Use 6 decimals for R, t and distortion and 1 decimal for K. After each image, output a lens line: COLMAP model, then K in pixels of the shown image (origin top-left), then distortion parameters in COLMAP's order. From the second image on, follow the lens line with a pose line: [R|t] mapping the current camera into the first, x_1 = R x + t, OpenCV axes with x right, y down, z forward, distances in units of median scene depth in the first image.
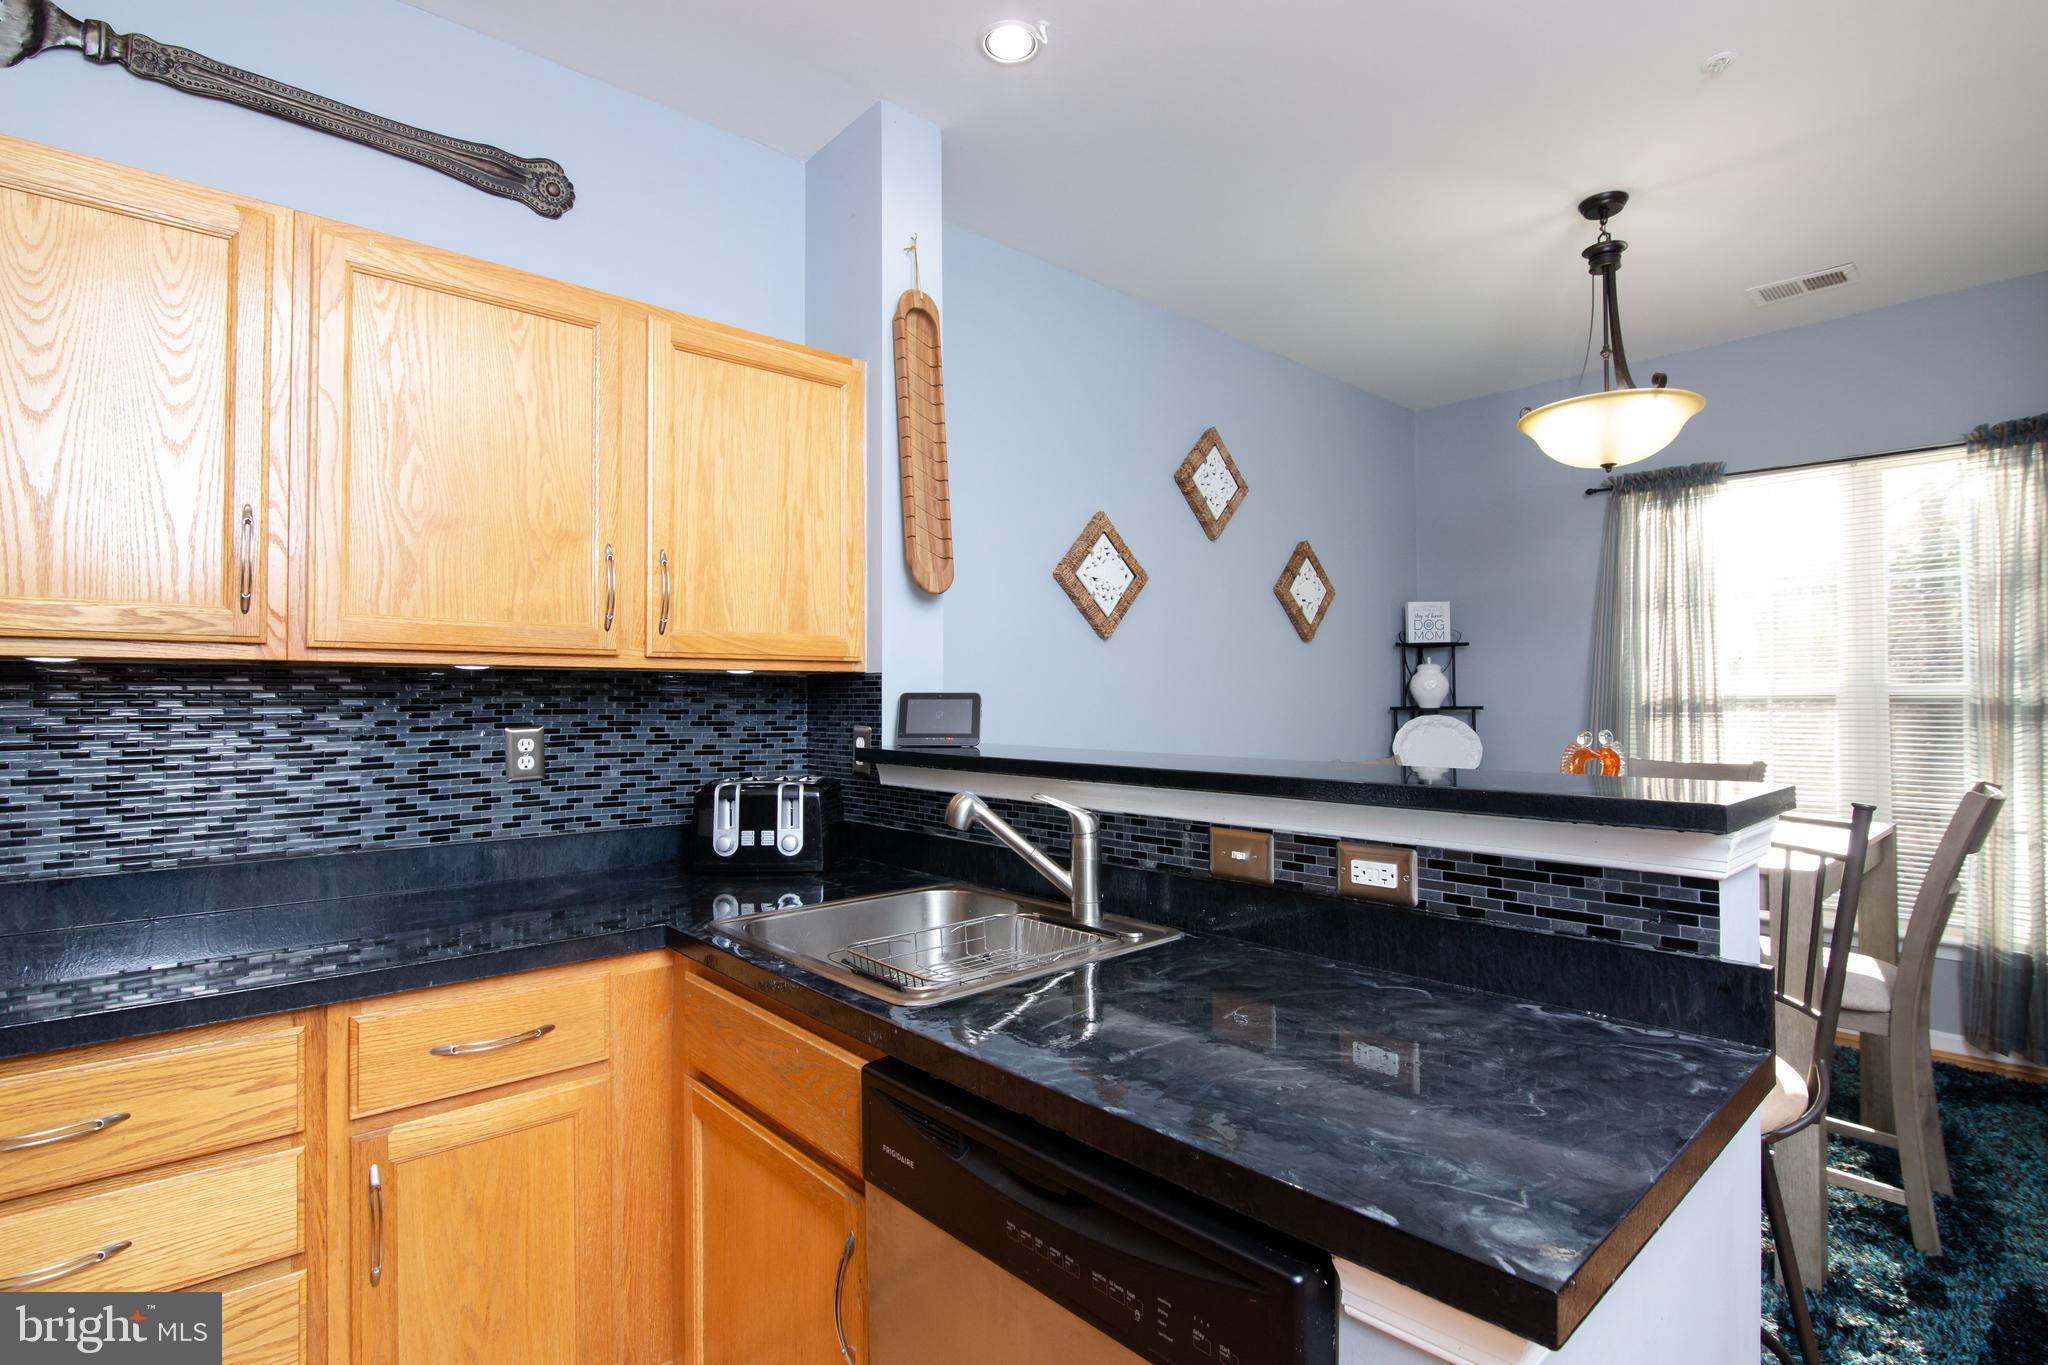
lens RADIAL K [[946.5, 0, 1057.6], [0, 946.5, 689.1], [0, 0, 1]] dist [-0.021030, 0.002170]
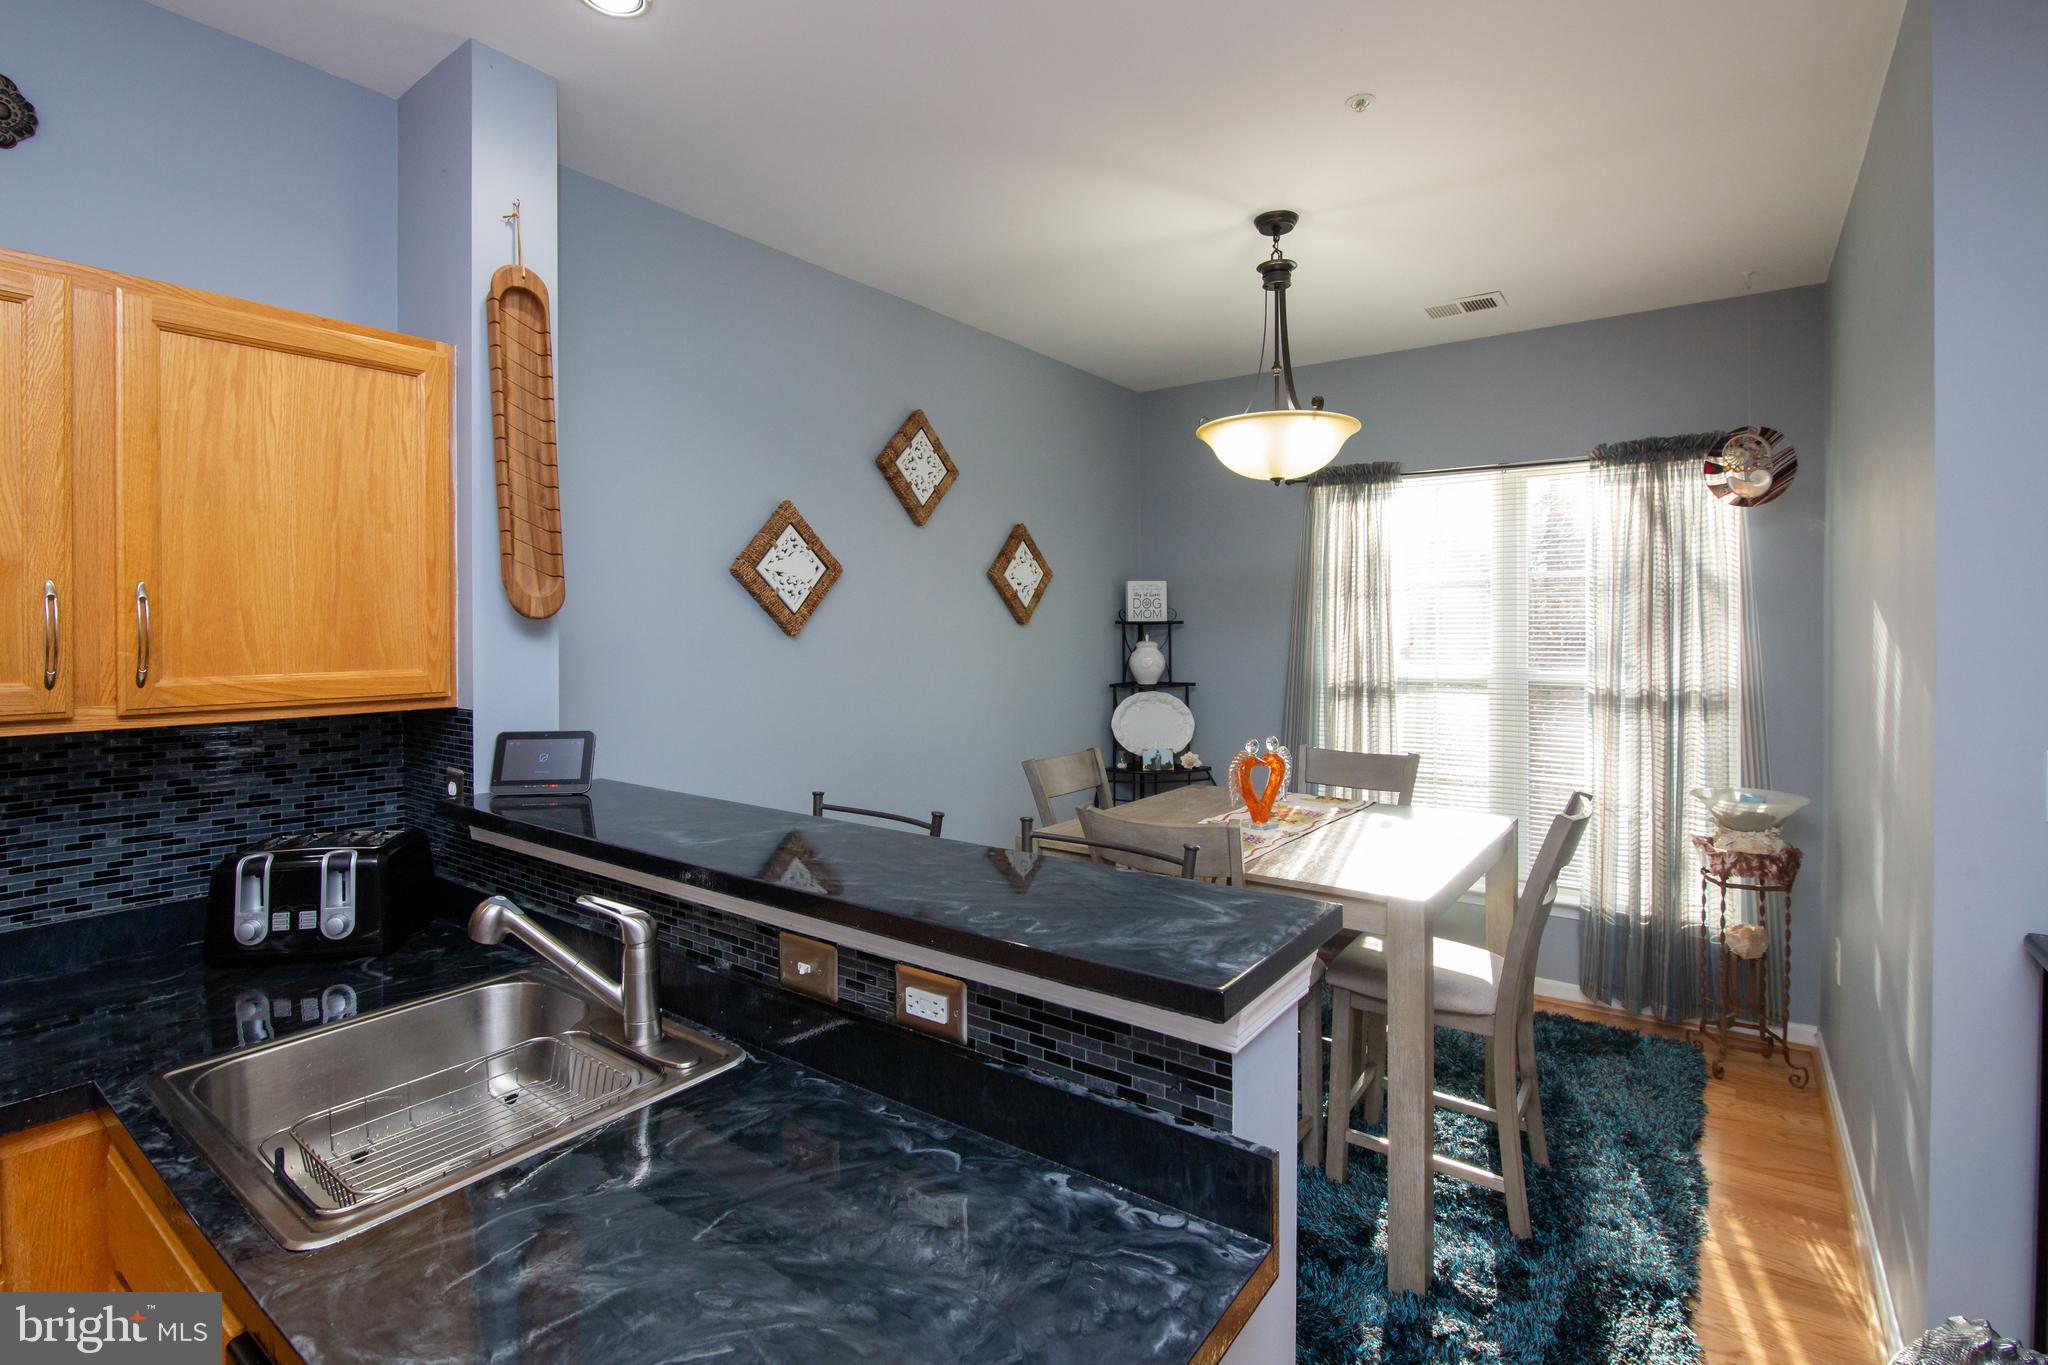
lens RADIAL K [[941.5, 0, 1014.9], [0, 941.5, 660.0], [0, 0, 1]] dist [-0.029892, 0.006094]
pose [[0.979468, -0.003495, 0.201567, 0.127883], [-0.000954, 0.999758, 0.021972, -0.081640], [-0.201595, -0.021713, 0.979228, 0.062240]]
